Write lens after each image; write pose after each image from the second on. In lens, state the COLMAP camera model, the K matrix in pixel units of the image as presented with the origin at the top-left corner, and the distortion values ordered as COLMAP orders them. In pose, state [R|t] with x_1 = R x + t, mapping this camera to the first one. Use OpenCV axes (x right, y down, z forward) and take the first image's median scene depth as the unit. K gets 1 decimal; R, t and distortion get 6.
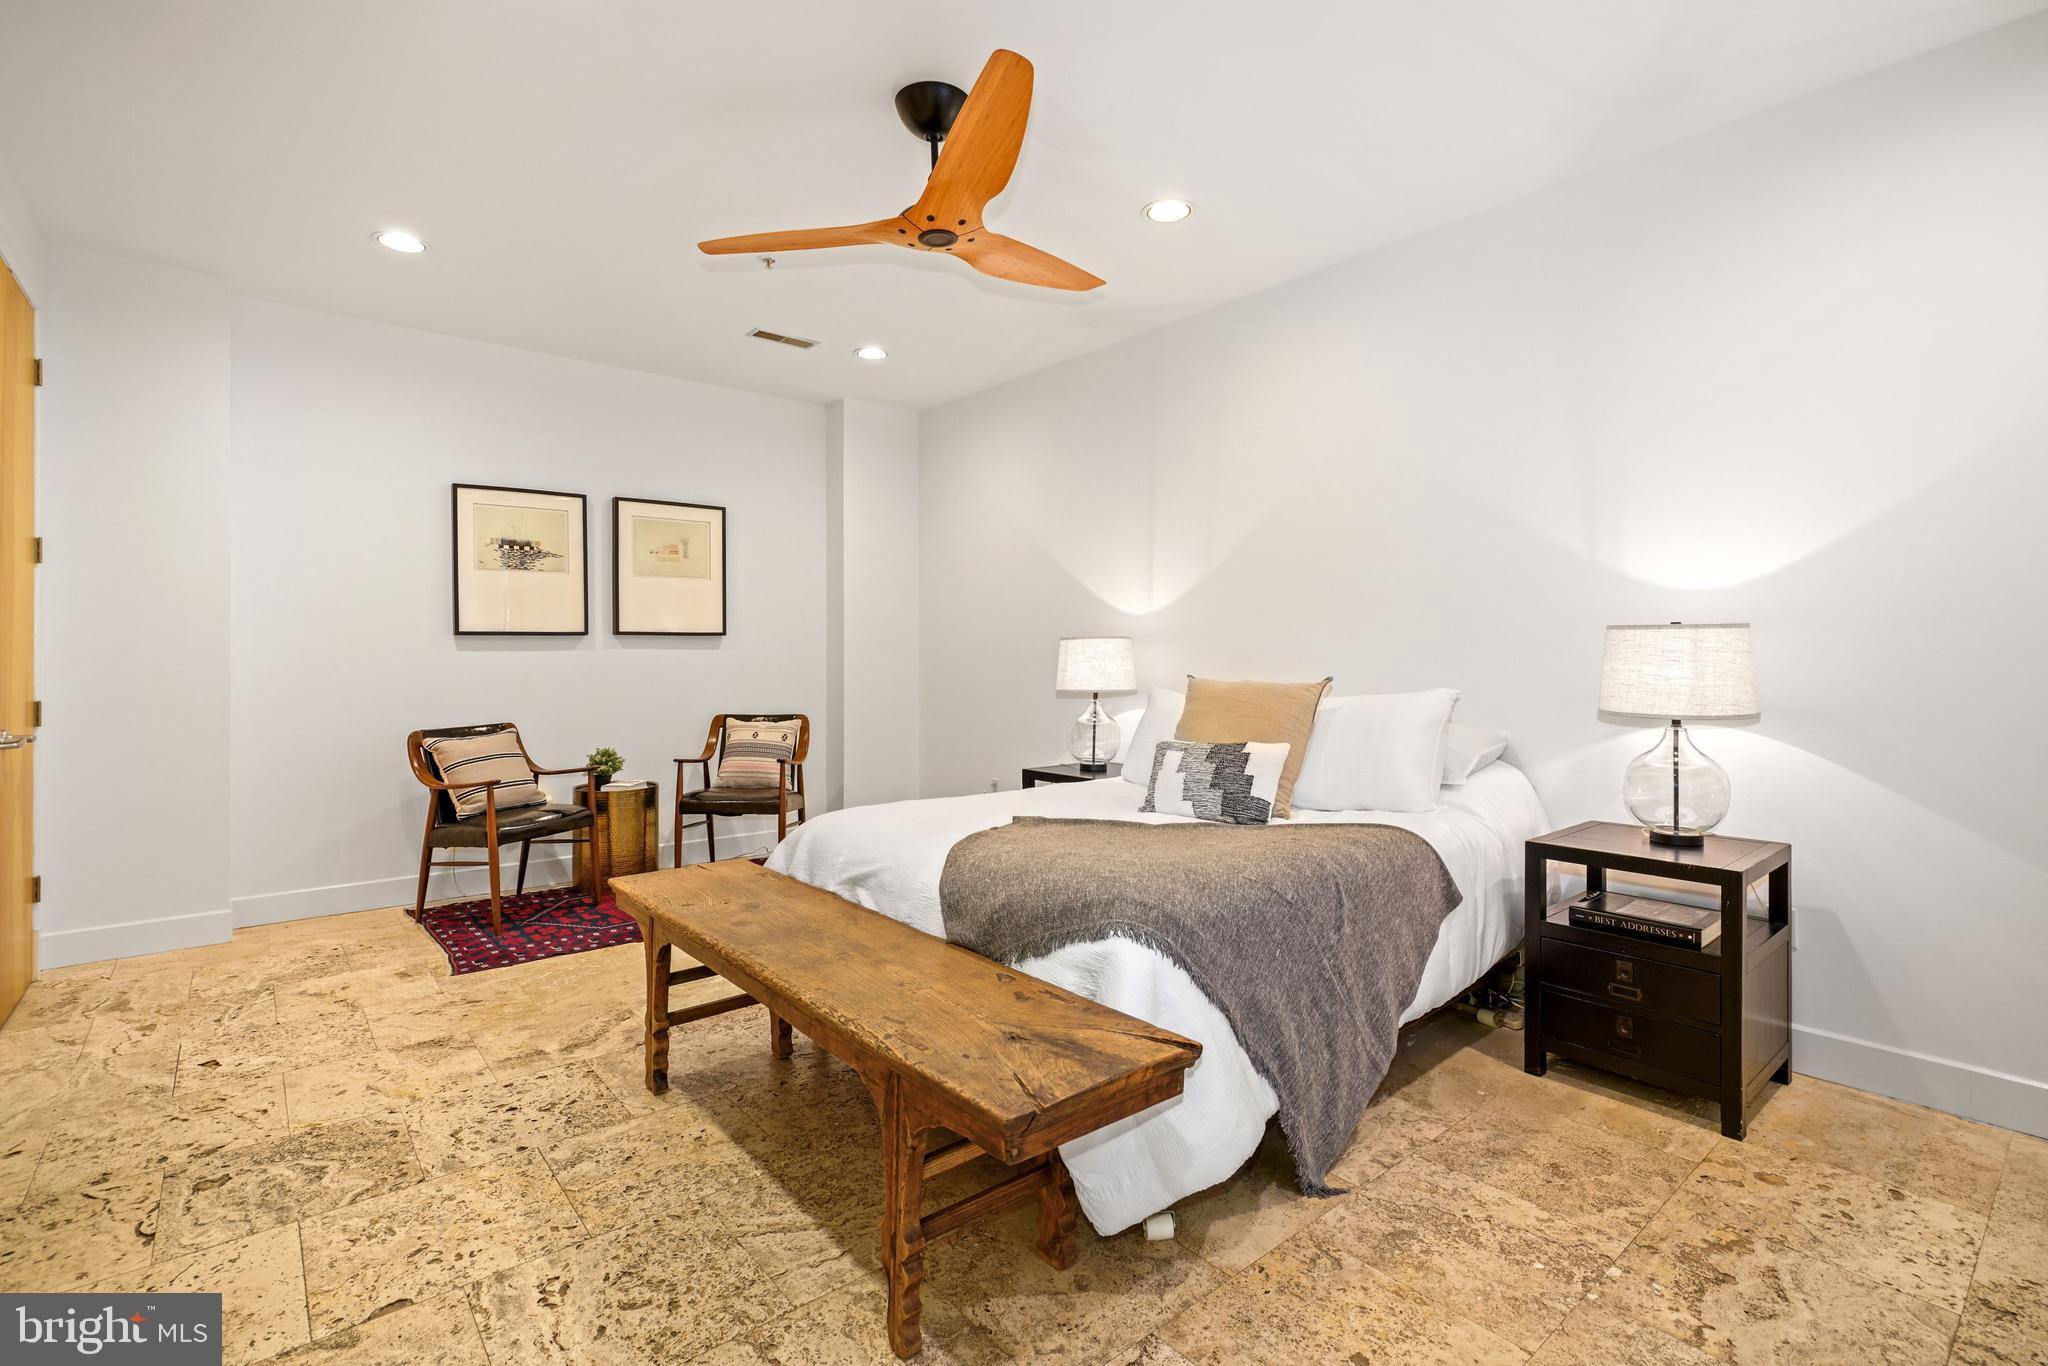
lens RADIAL K [[942.8, 0, 1028.1], [0, 942.8, 649.2], [0, 0, 1]] dist [-0.007556, 0.000812]
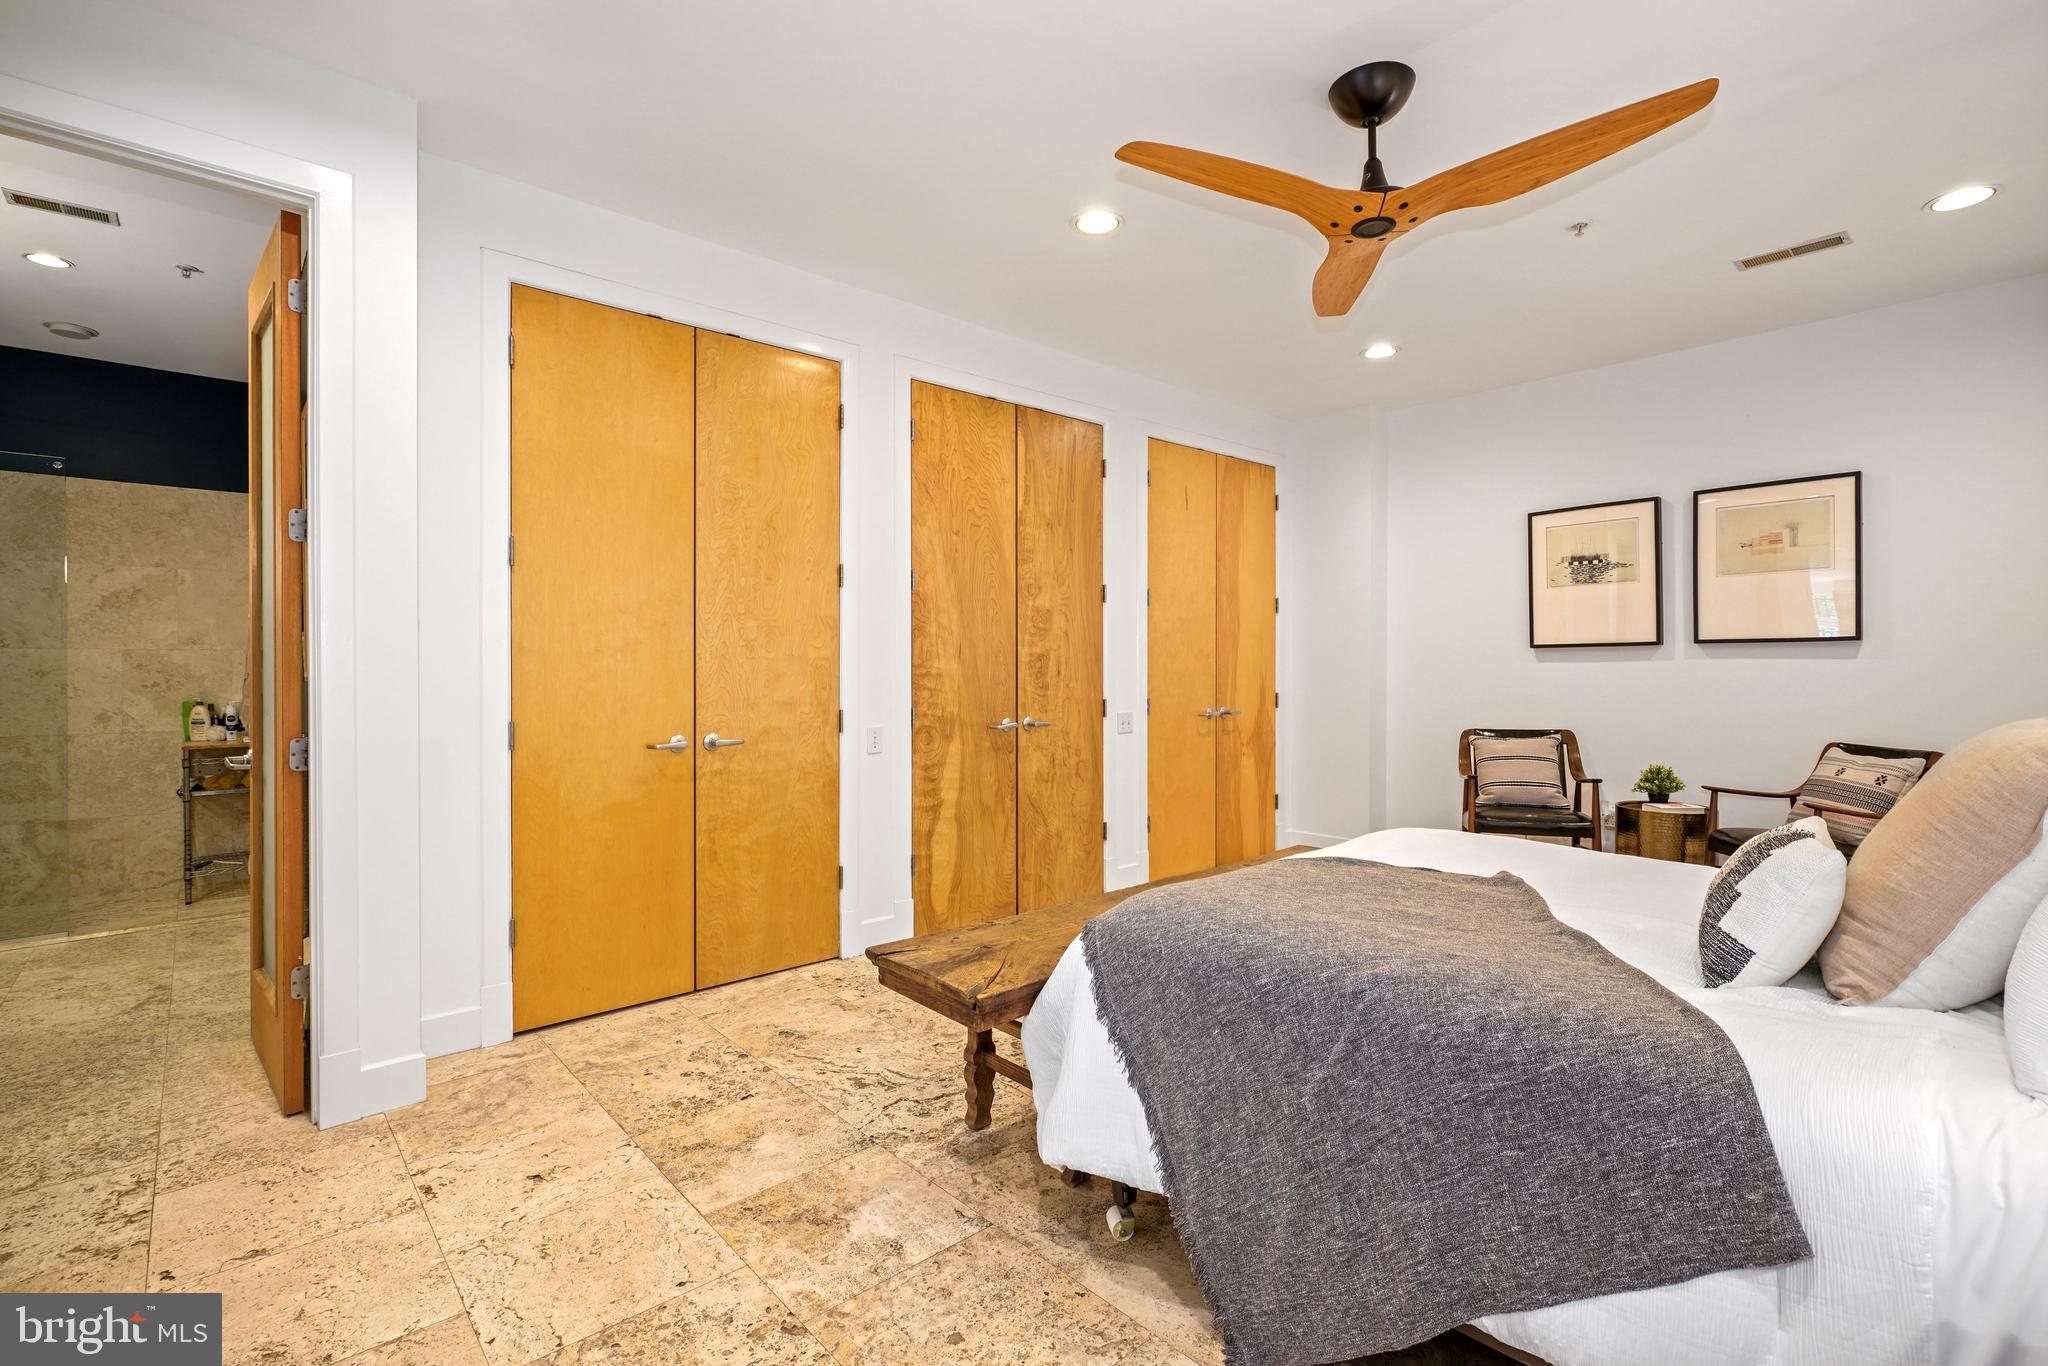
lens RADIAL K [[925.3, 0, 1022.3], [0, 925.3, 663.6], [0, 0, 1]] dist [0.002065, 0.000403]
pose [[0.036040, 0.000242, -0.999350, 0.454167], [0.008734, 0.999962, 0.000557, -0.002286], [0.999312, -0.008748, 0.036036, 0.337892]]
